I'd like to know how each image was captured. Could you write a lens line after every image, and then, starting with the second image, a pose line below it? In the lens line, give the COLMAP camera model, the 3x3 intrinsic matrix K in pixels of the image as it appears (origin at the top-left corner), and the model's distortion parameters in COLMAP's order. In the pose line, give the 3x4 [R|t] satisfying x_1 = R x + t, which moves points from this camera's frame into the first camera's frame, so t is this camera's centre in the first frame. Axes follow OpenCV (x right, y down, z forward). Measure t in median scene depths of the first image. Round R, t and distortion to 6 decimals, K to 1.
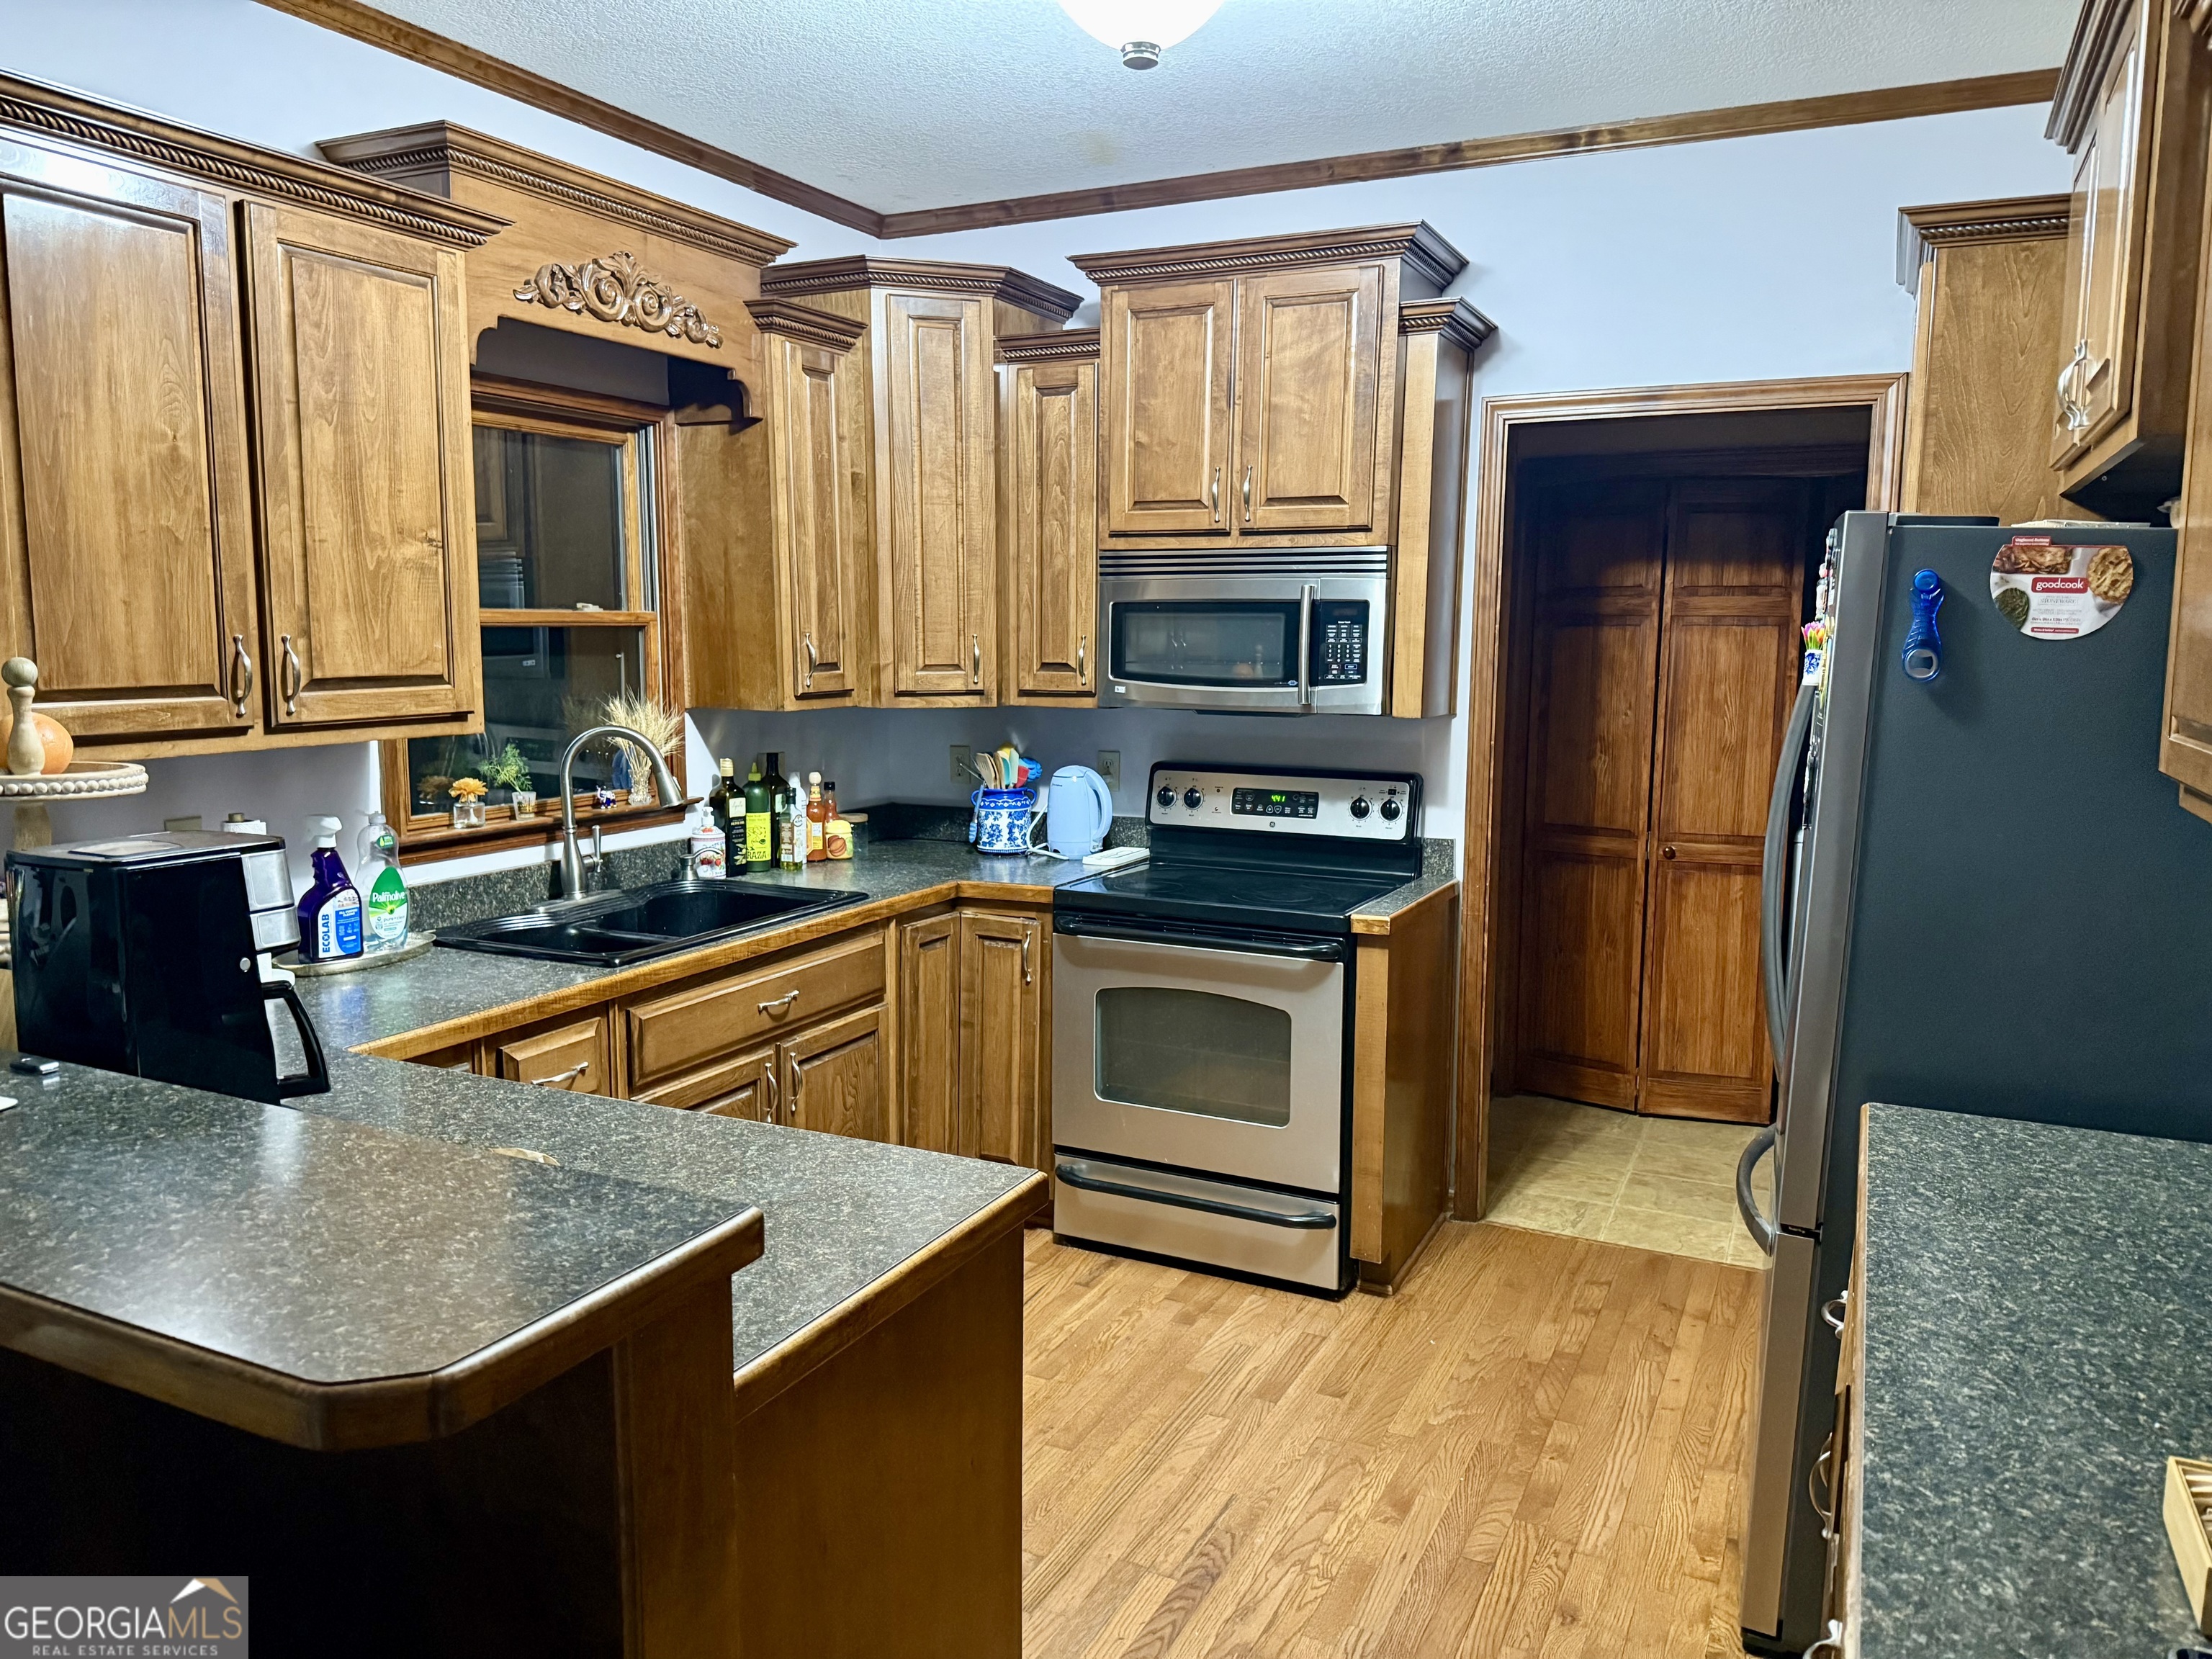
lens RADIAL K [[1526.1, 0, 1073.3], [0, 1526.1, 833.3], [0, 0, 1]] dist [0.069427, -0.136646]
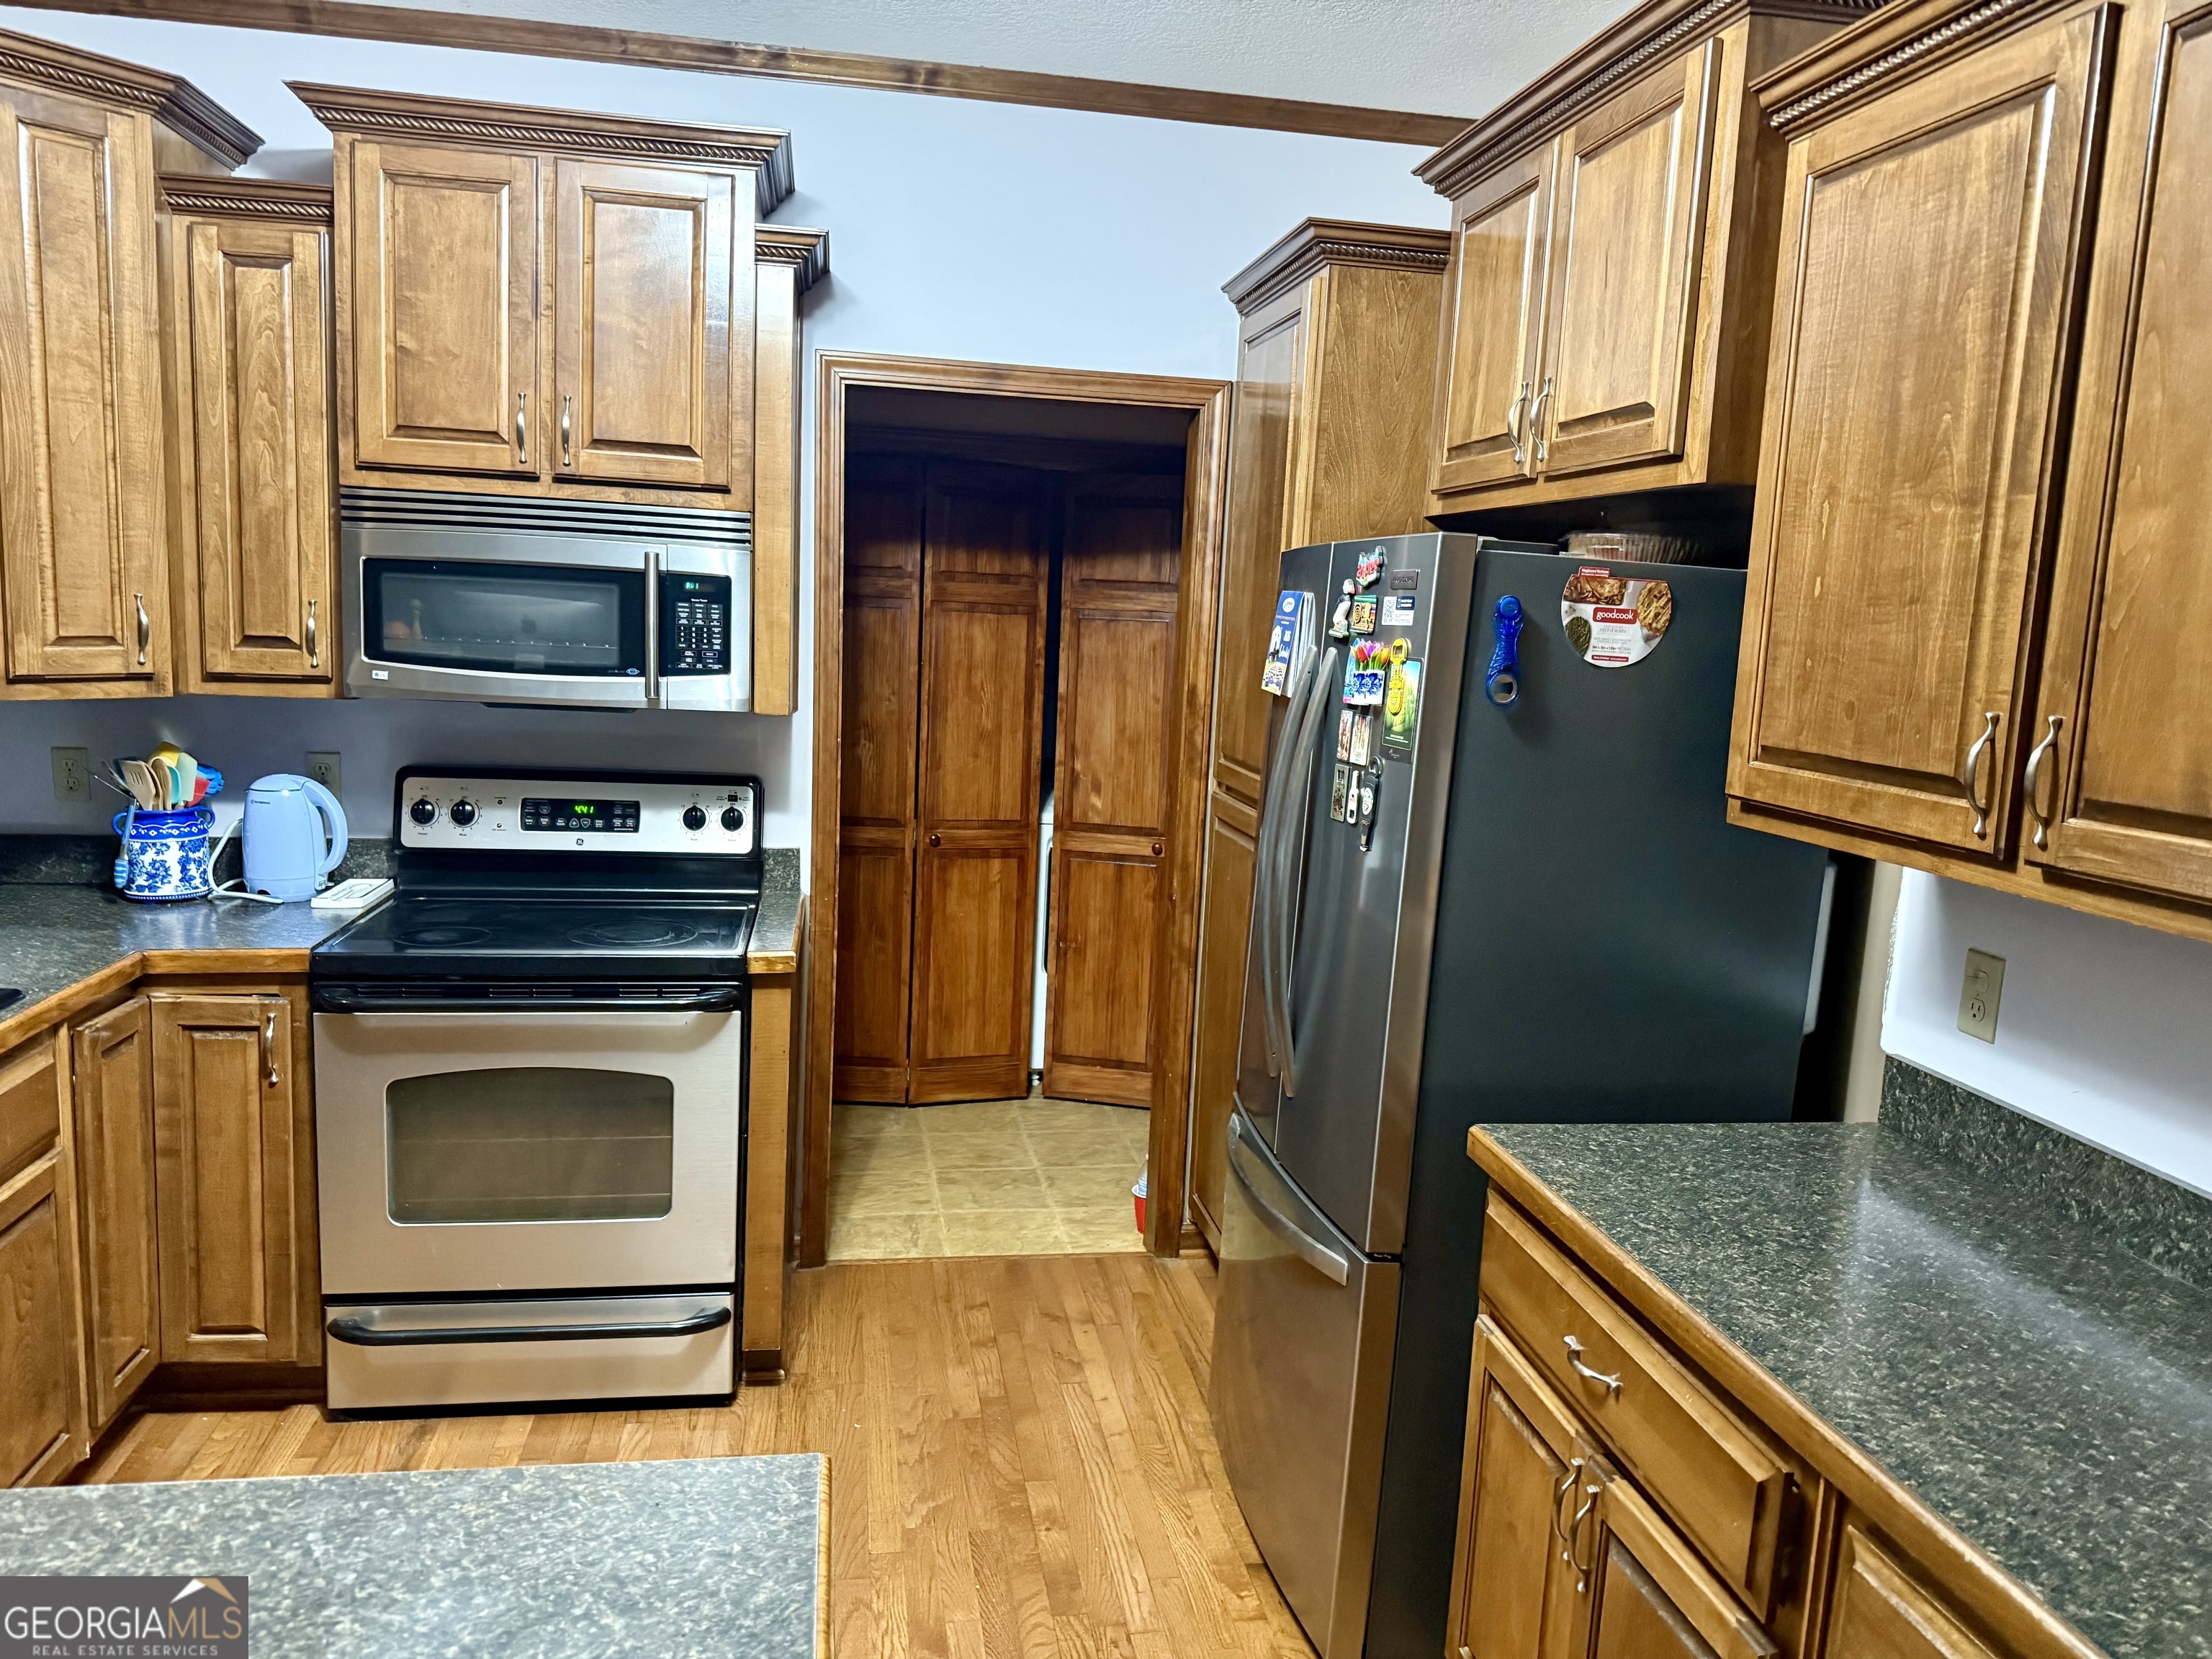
lens RADIAL K [[1526.1, 0, 1073.3], [0, 1526.1, 833.3], [0, 0, 1]] dist [0.069427, -0.136646]
pose [[0.800744, -0.055557, 0.596425, -0.152529], [0.037273, 0.998381, 0.042959, -0.037004], [-0.597846, -0.012169, 0.801518, 0.192644]]
